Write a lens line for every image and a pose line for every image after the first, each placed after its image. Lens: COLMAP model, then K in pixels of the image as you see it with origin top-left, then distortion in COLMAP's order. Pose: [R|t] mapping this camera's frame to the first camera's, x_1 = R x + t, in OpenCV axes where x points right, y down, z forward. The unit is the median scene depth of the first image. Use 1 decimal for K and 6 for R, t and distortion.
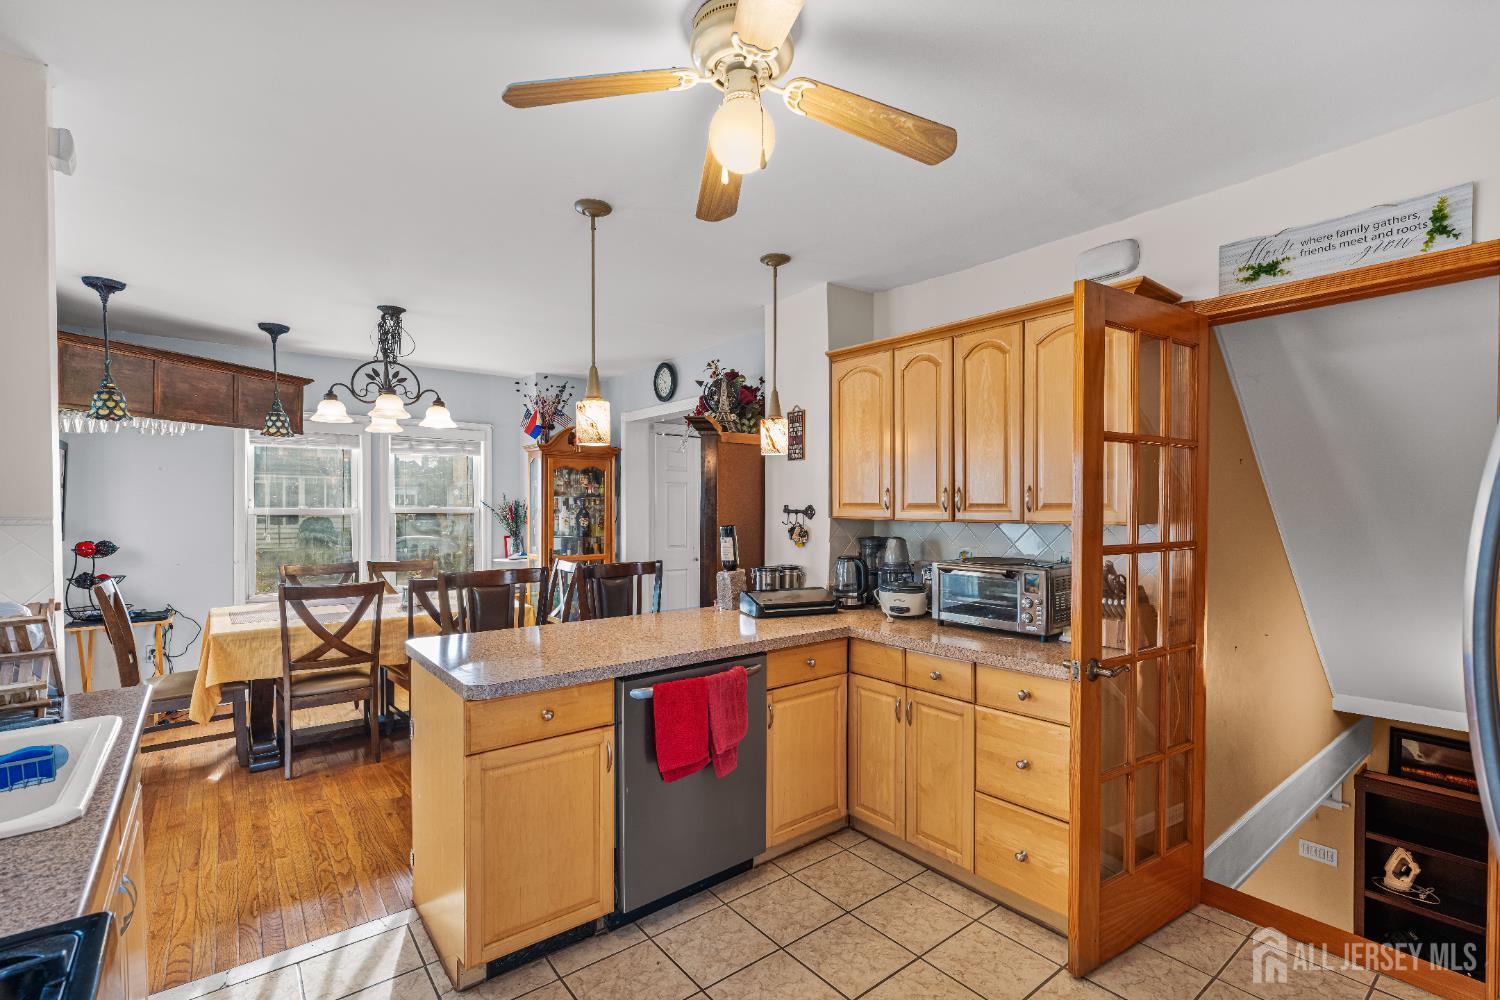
lens RADIAL K [[682.0, 0, 750.5], [0, 682.0, 511.7], [0, 0, 1]] dist [0.000162, -0.000139]
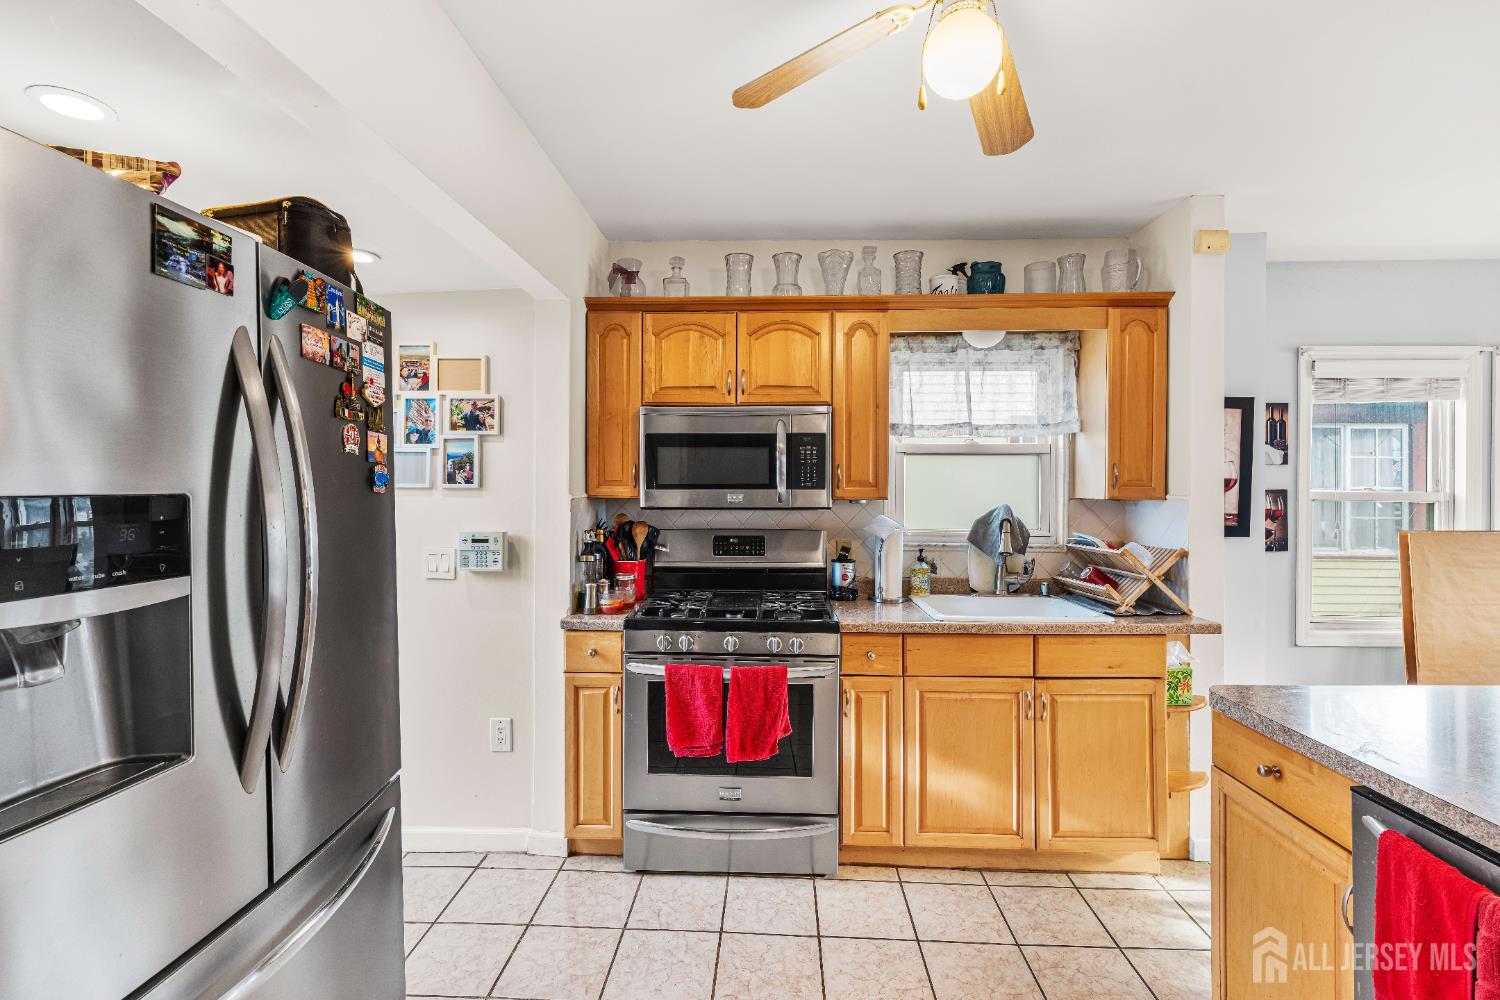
lens RADIAL K [[679.4, 0, 752.7], [0, 679.4, 482.0], [0, 0, 1]] dist [-0.002641, 0.000022]
pose [[-0.646776, -0.008109, -0.762637, 0.300858], [-0.011463, 0.999934, -0.000911, -0.003023], [0.762594, 0.008153, -0.646826, 0.504329]]
